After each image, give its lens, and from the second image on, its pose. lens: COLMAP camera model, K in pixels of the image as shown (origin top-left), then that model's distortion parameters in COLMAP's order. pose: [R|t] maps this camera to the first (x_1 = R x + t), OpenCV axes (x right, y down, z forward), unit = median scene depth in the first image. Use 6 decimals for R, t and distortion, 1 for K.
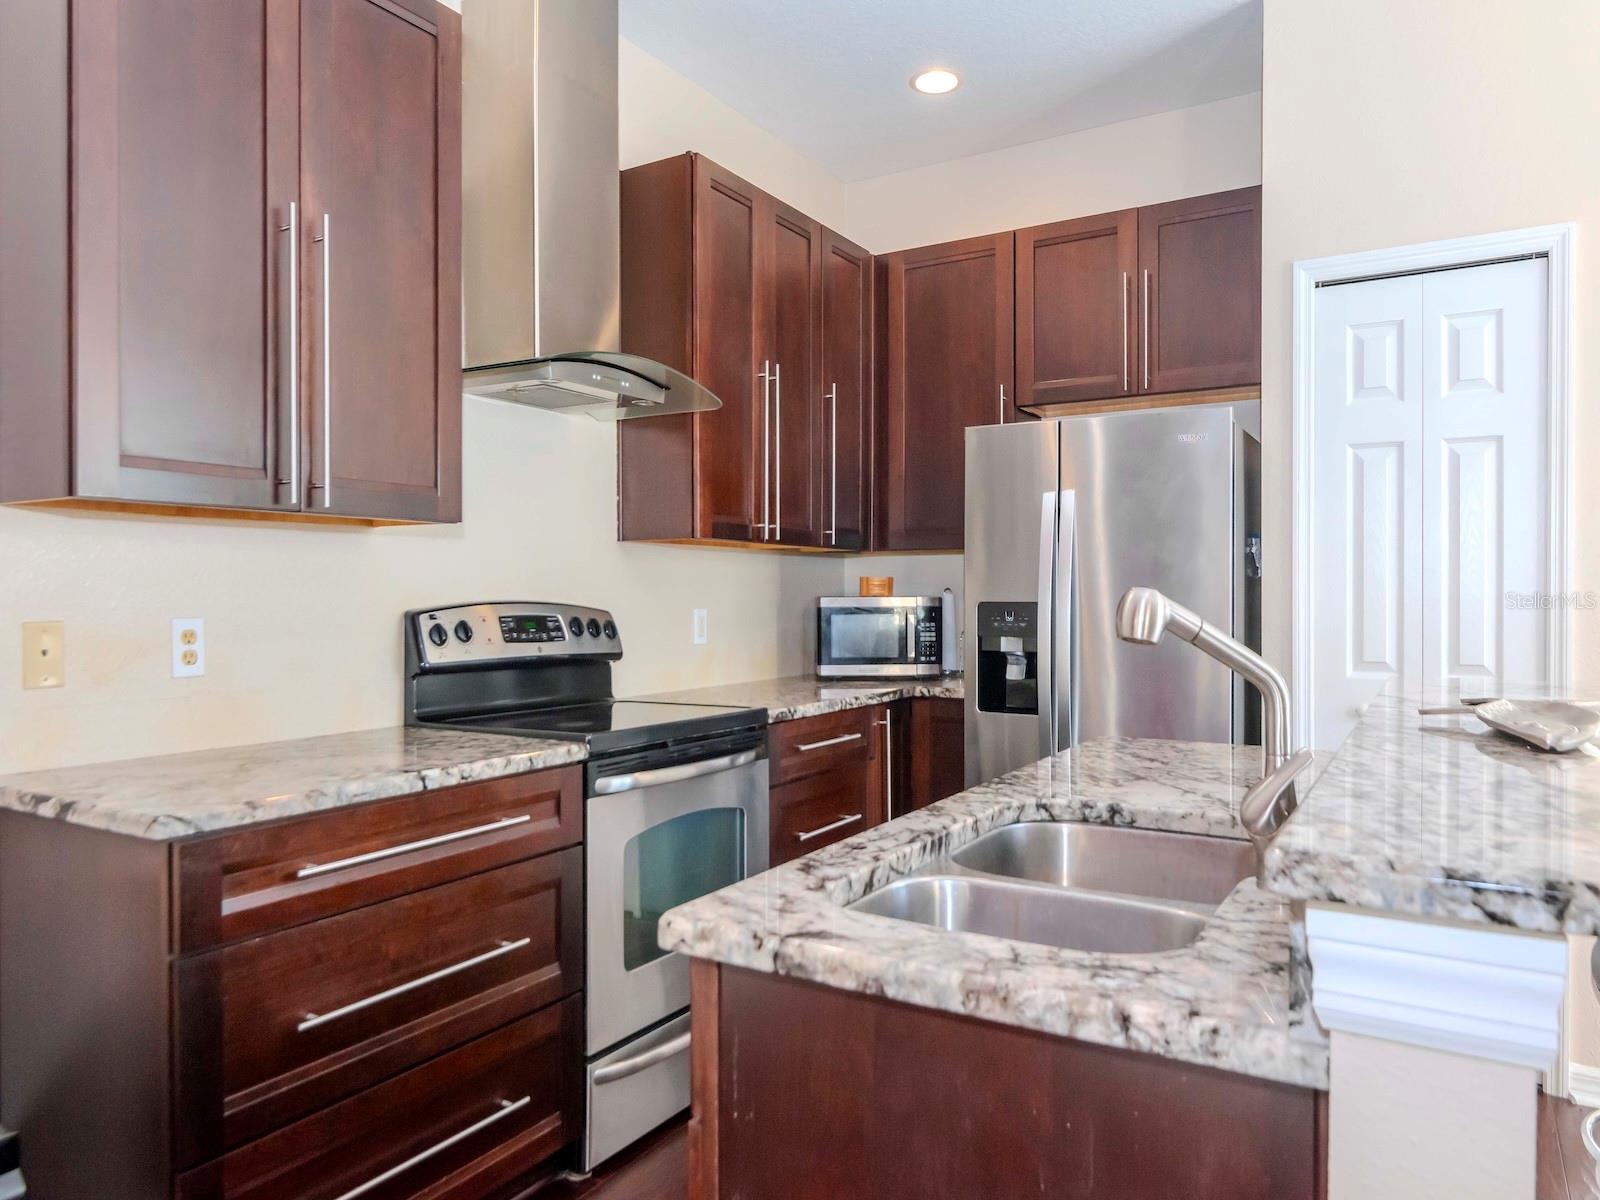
lens RADIAL K [[1083.1, 0, 800.0], [0, 1083.1, 600.0], [0, 0, 1]] dist [0.000512, 0.001180]
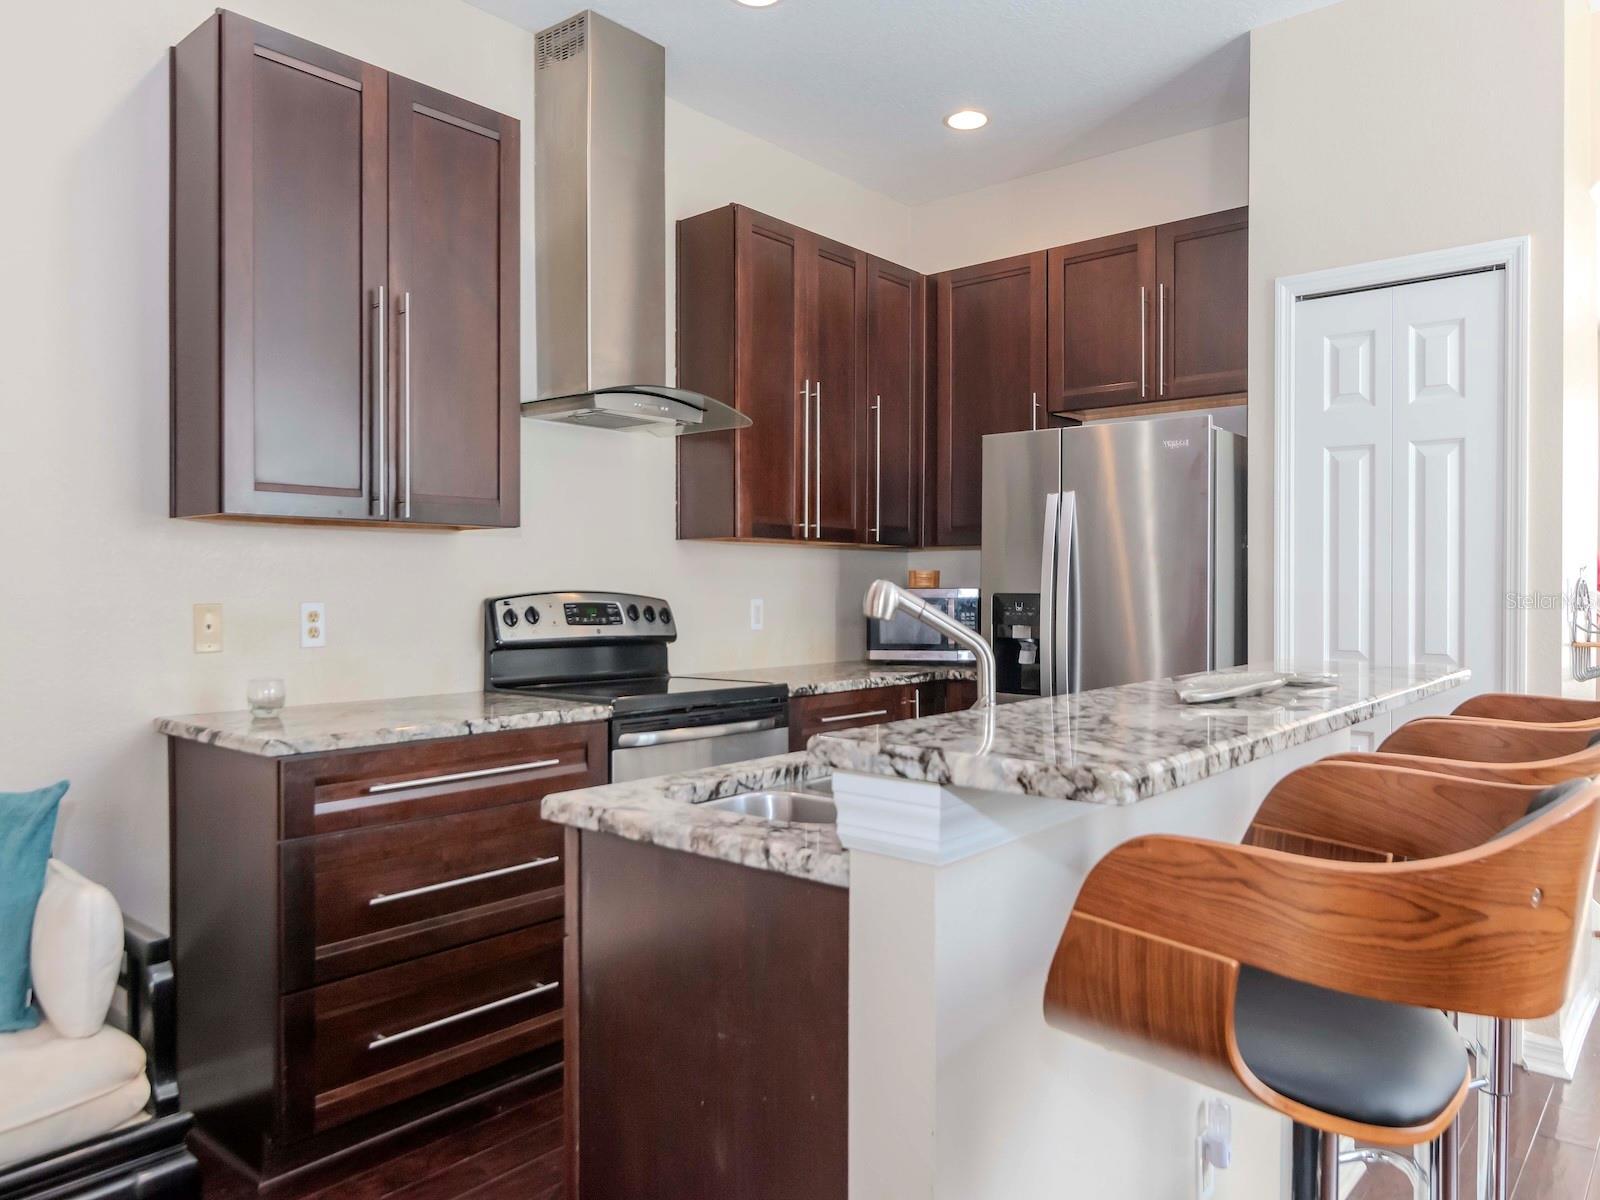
lens RADIAL K [[1105.0, 0, 794.8], [0, 1105.0, 594.6], [0, 0, 1]] dist [0.007451, -0.000495]
pose [[0.986588, 0.004076, -0.163177, 0.179293], [-0.003813, 0.999991, 0.001926, 0.002046], [0.163184, -0.001278, 0.986595, -0.176342]]
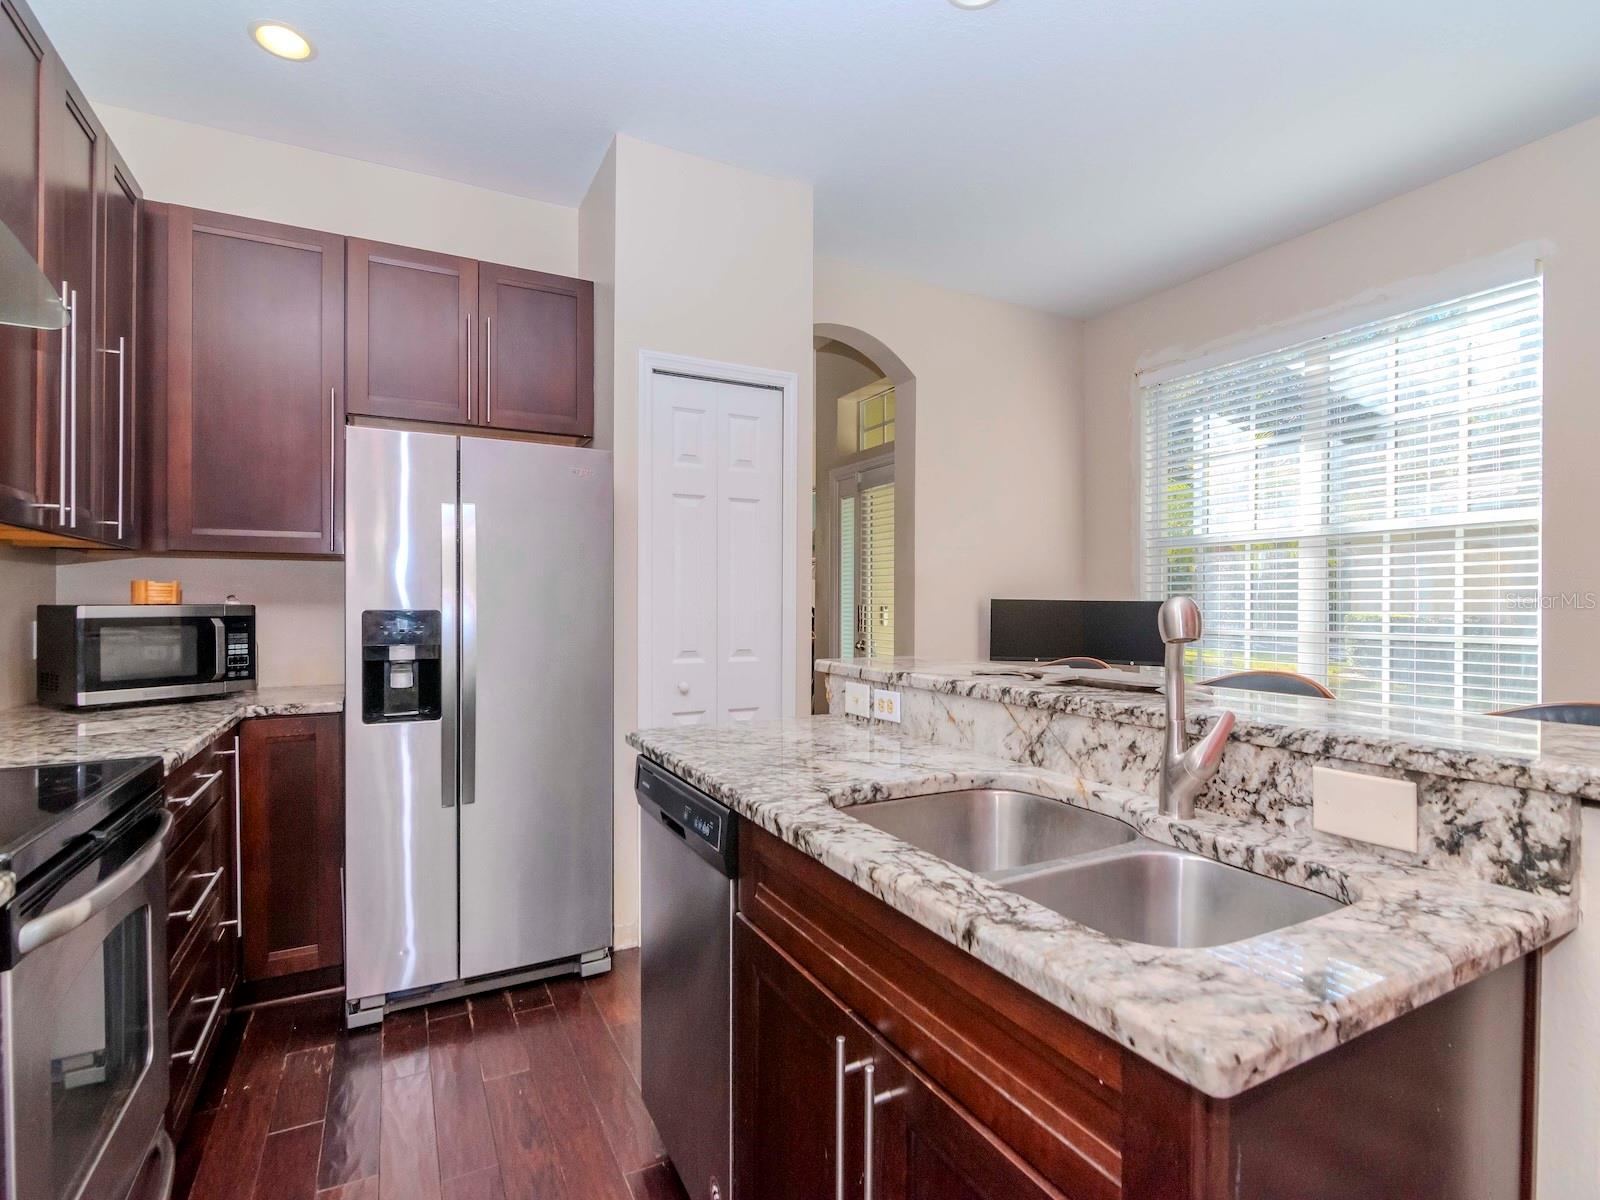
lens RADIAL K [[780.0, 0, 805.5], [0, 780.0, 605.5], [0, 0, 1]] dist [-0.009016, -0.000768]
pose [[0.512956, -0.004321, 0.858404, -0.271714], [0.004224, 0.999988, 0.002510, -0.002855], [-0.858404, 0.002338, 0.512969, 0.372683]]
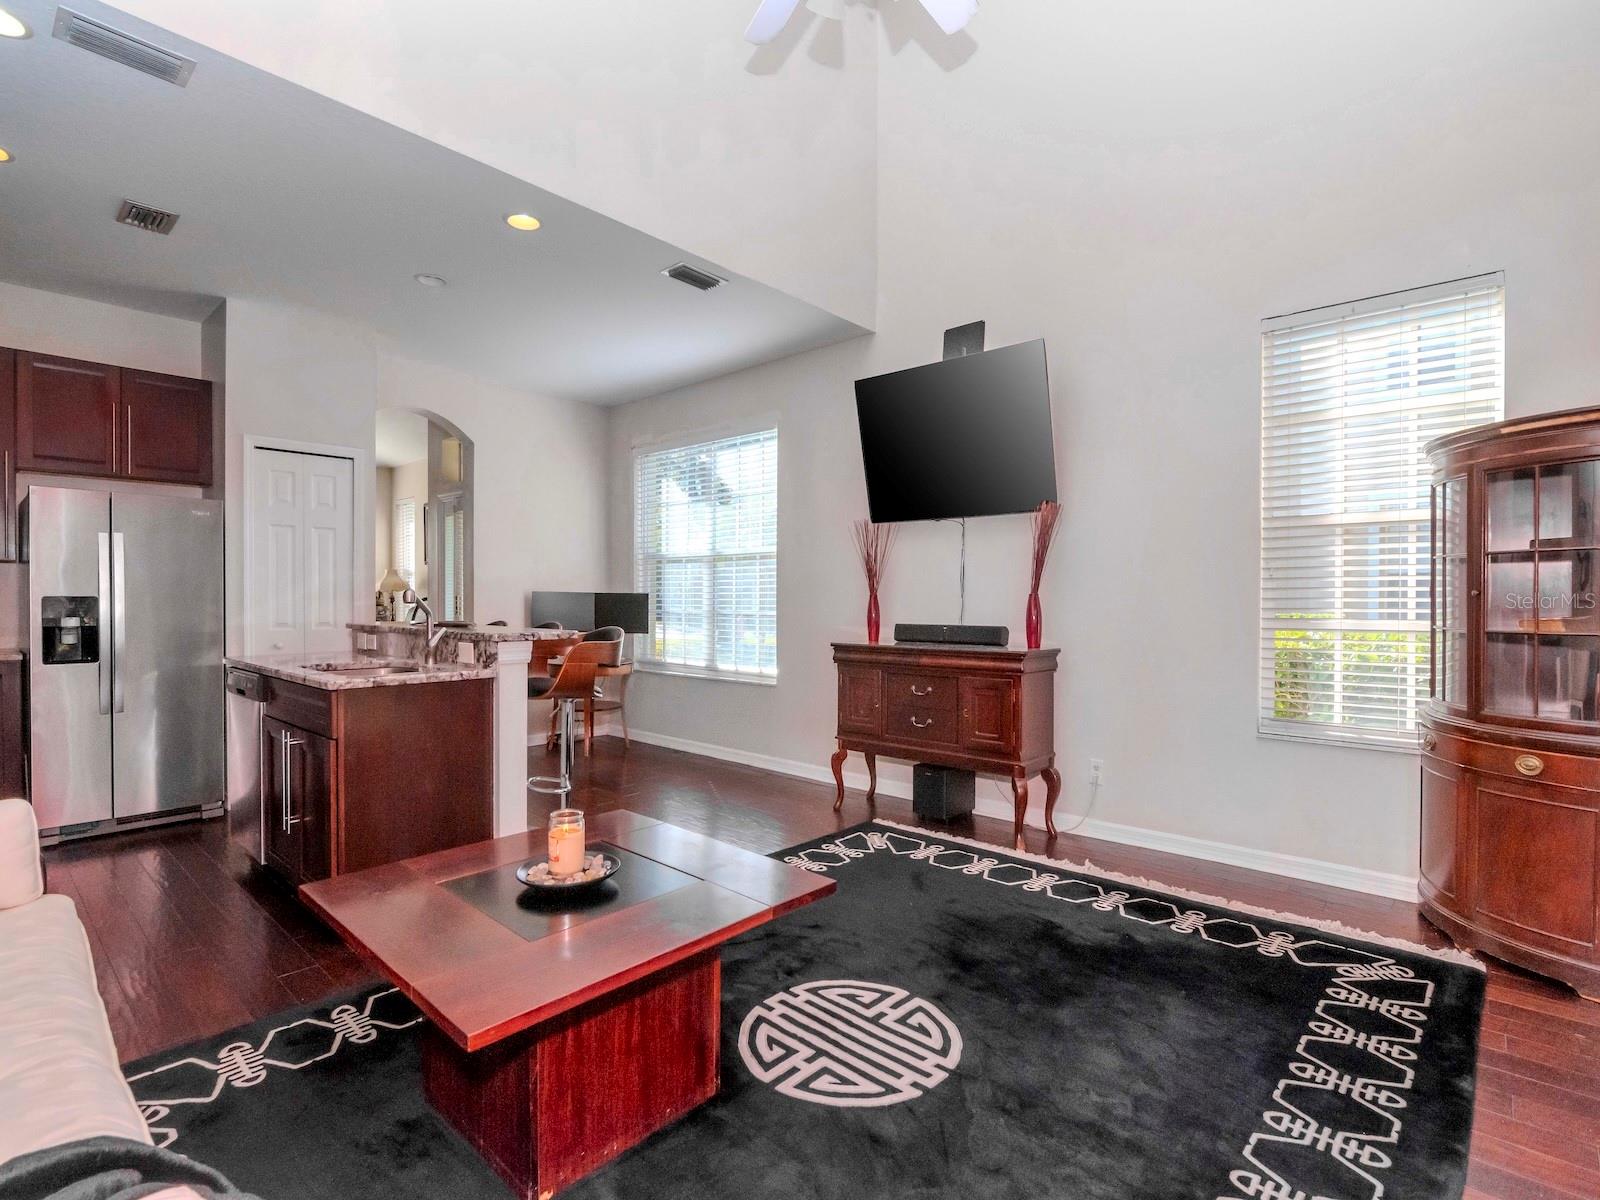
lens RADIAL K [[780.0, 0, 805.5], [0, 780.0, 605.5], [0, 0, 1]] dist [-0.009016, -0.000768]
pose [[0.183797, -0.011419, 0.982898, -0.897260], [0.004084, 0.999933, 0.010854, 0.009315], [-0.982956, 0.002019, 0.183832, -0.376869]]
